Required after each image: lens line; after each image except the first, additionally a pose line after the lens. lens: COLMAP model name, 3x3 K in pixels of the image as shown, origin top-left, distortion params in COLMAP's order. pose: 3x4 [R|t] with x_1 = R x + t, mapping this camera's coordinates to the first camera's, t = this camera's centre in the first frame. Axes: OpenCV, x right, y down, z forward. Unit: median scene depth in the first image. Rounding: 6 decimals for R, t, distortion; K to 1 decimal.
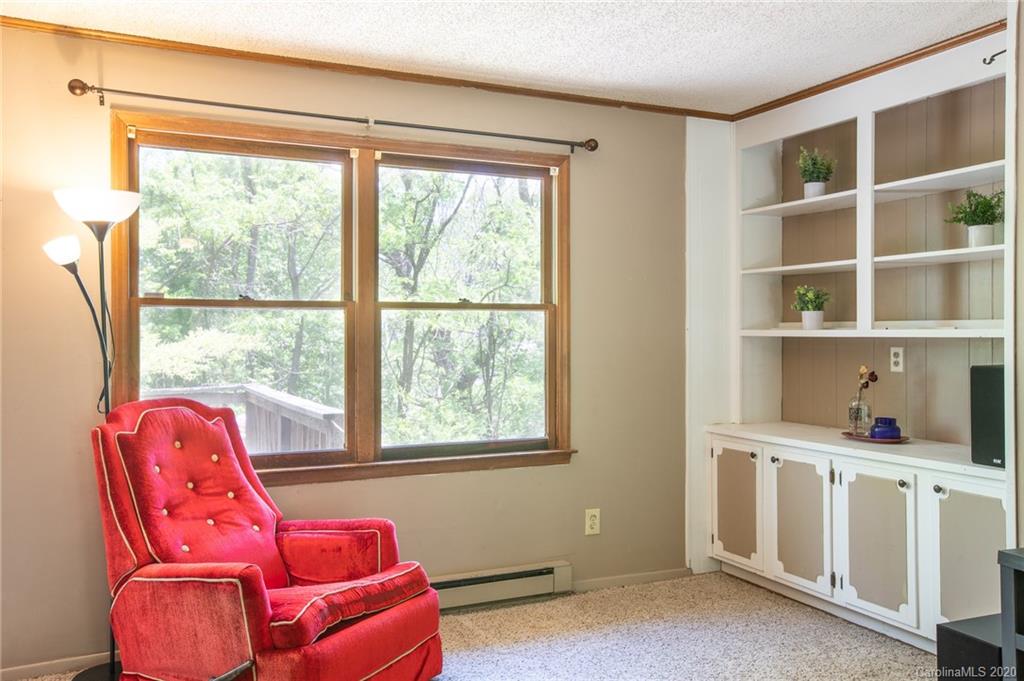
lens RADIAL K [[867.9, 0, 510.2], [0, 867.9, 337.6], [0, 0, 1]] dist [0.009410, 0.010921]
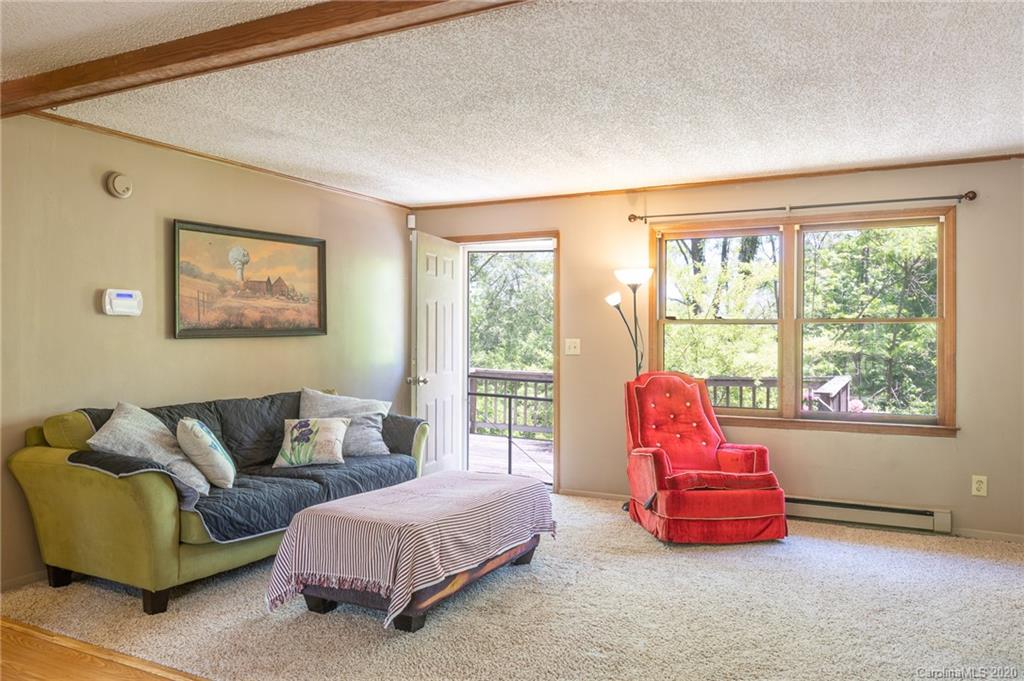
lens RADIAL K [[804.4, 0, 510.5], [0, 804.4, 340.7], [0, 0, 1]] dist [-0.004764, -0.001640]
pose [[0.608538, 0.002346, -0.793521, 0.721185], [-0.011324, 0.999919, -0.005728, 0.013600], [0.793444, 0.012471, 0.608516, -0.326803]]
